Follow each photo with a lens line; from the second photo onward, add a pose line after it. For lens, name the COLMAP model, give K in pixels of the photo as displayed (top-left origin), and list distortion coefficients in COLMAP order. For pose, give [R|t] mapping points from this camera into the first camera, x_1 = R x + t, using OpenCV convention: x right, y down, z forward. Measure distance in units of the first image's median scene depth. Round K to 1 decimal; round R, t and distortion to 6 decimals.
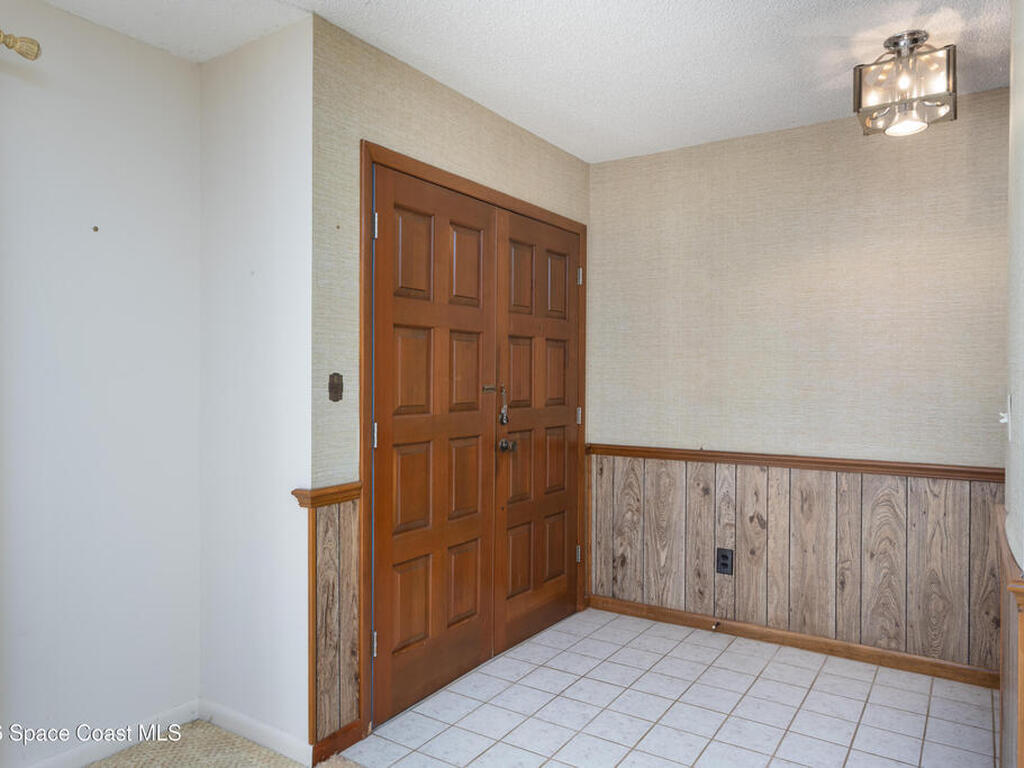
lens RADIAL K [[700.0, 0, 512.0], [0, 700.0, 384.0], [0, 0, 1]] dist [-0.004144, -0.000329]
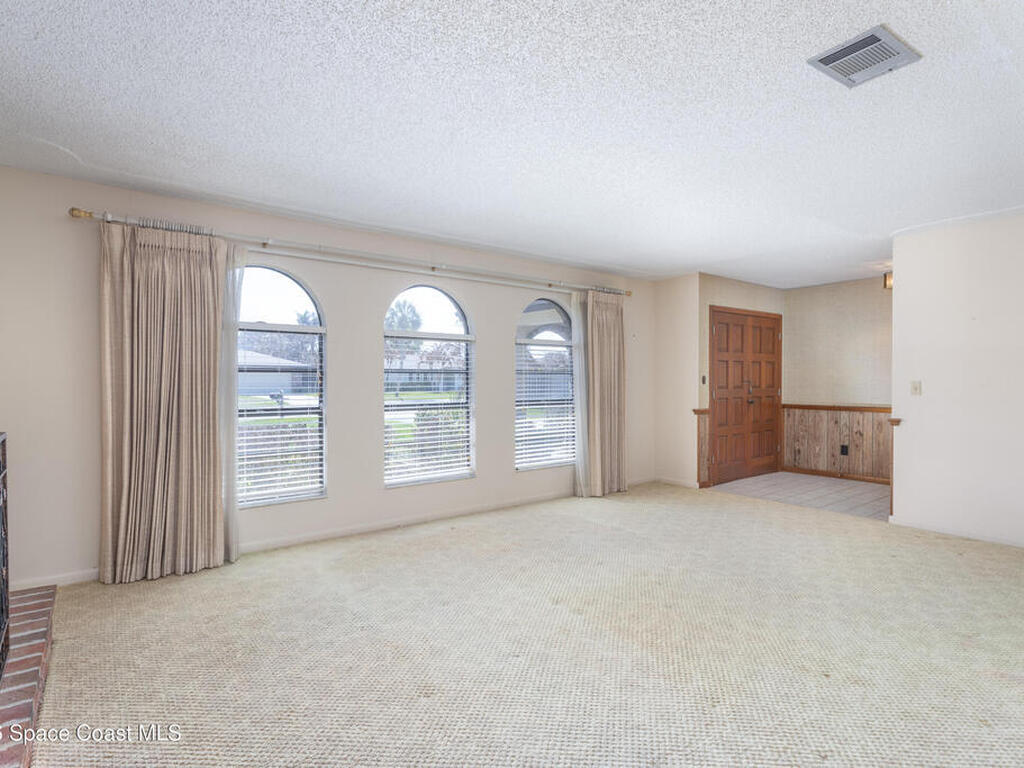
lens RADIAL K [[539.4, 0, 515.4], [0, 539.4, 385.6], [0, 0, 1]] dist [-0.000986, 0.000320]
pose [[0.946479, -0.000766, -0.322764, -0.192286], [0.001858, 0.999994, 0.003074, 0.016064], [0.322760, -0.003509, 0.946474, -1.241902]]
